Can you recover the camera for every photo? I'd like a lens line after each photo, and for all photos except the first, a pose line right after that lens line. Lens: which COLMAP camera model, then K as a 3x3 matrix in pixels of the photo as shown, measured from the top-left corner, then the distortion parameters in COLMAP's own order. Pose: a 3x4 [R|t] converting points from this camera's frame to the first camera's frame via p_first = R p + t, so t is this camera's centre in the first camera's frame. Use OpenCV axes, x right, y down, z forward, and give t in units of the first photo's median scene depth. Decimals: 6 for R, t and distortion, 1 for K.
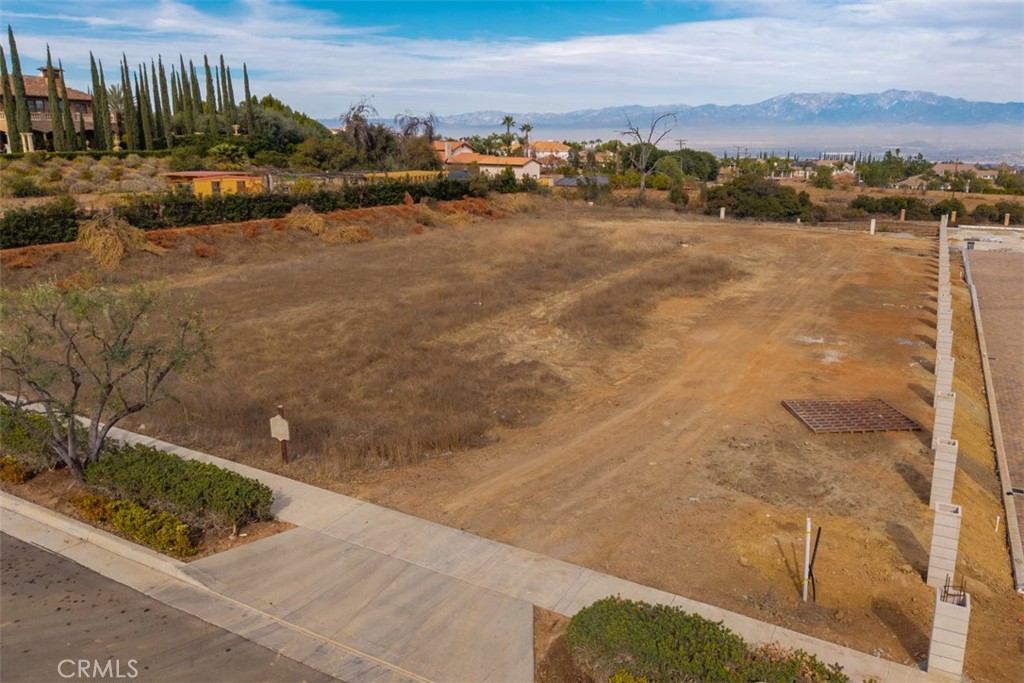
lens RADIAL K [[759.5, 0, 562.5], [0, 759.5, 286.8], [0, 0, 1]] dist [0.017340, -0.009633]
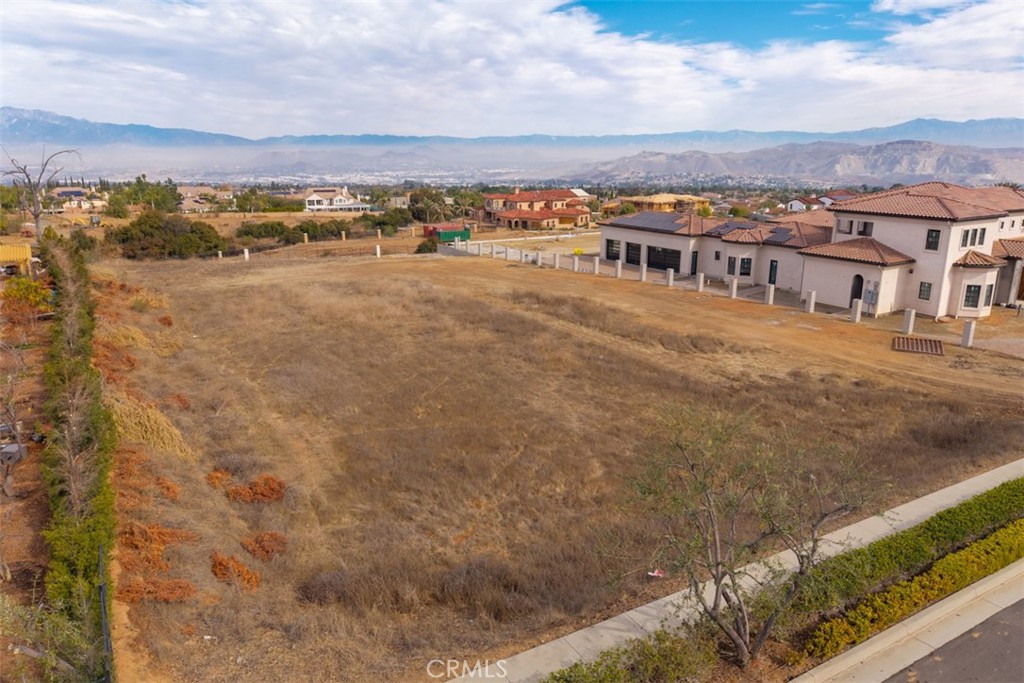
lens RADIAL K [[698.9, 0, 499.4], [0, 698.9, 317.7], [0, 0, 1]] dist [0.038991, -0.041601]
pose [[0.548204, -0.196125, 0.813024, -0.845109], [0.169774, 0.977972, 0.121440, -0.155465], [-0.818932, 0.071456, 0.569425, 0.411116]]
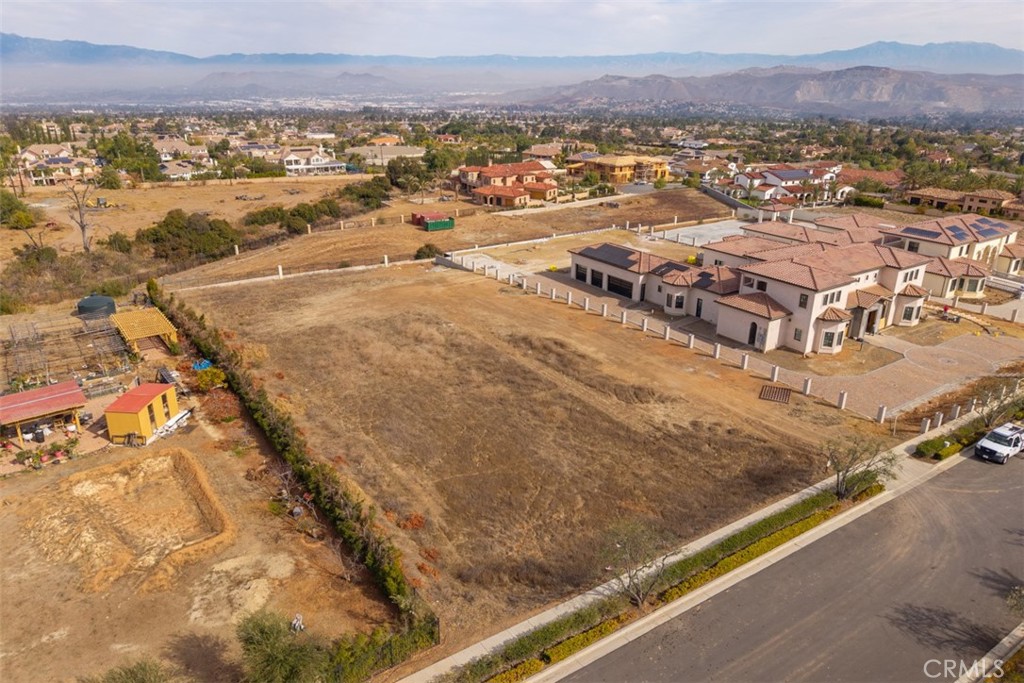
lens RADIAL K [[698.9, 0, 496.2], [0, 698.9, 319.3], [0, 0, 1]] dist [0.038991, -0.041601]
pose [[0.505334, -0.289956, 0.812750, -1.230676], [0.171176, 0.956822, 0.234925, -0.500050], [-0.845775, 0.020407, 0.533149, 0.203218]]
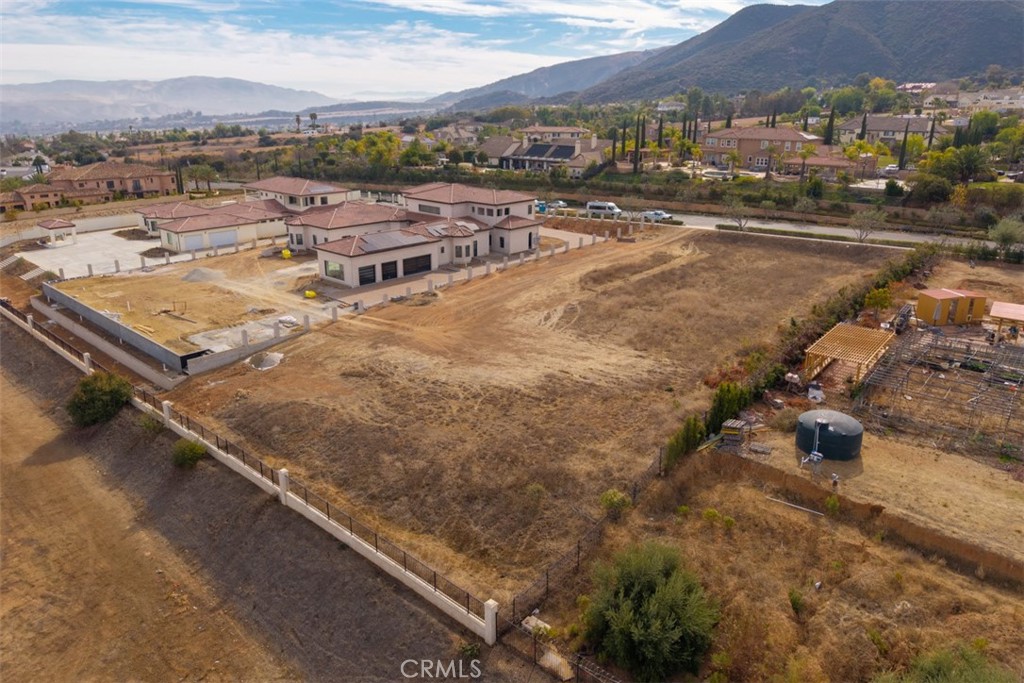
lens RADIAL K [[698.9, 0, 513.7], [0, 698.9, 341.1], [0, 0, 1]] dist [0.038991, -0.041601]
pose [[-0.964644, -0.096974, 0.245069, -0.084704], [0.039844, 0.865505, 0.499314, -0.882931], [-0.260528, 0.491424, -0.831040, 2.860900]]
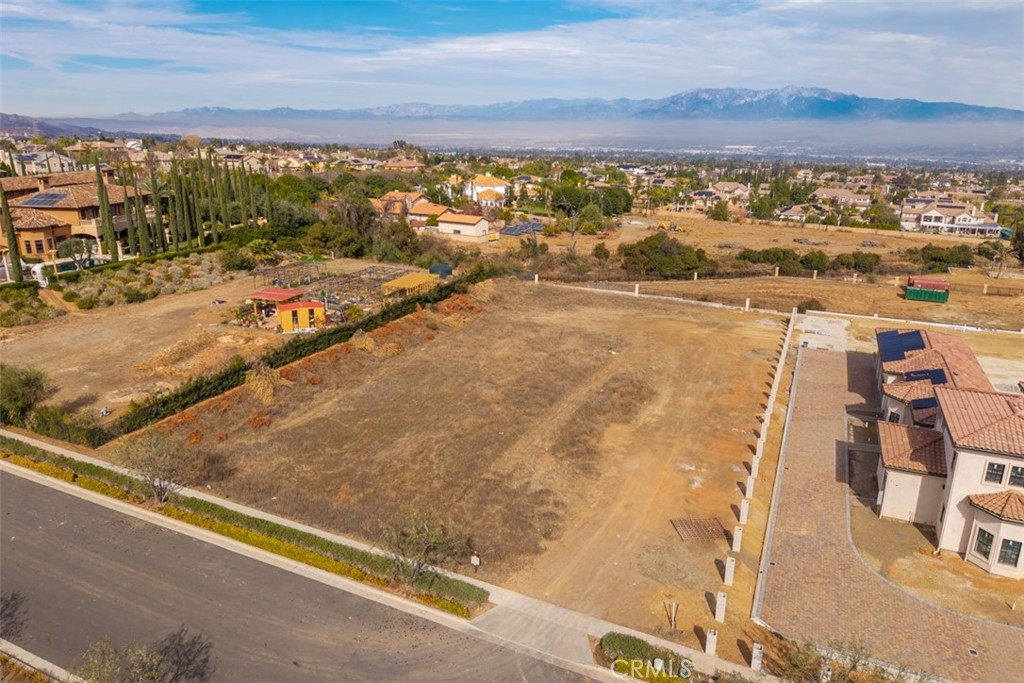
lens RADIAL K [[698.9, 0, 510.3], [0, 698.9, 317.1], [0, 0, 1]] dist [0.038991, -0.041601]
pose [[0.999400, -0.007220, 0.033869, -0.116267], [0.004917, 0.997701, 0.067591, -0.285492], [-0.034279, -0.067384, 0.997138, -0.473926]]
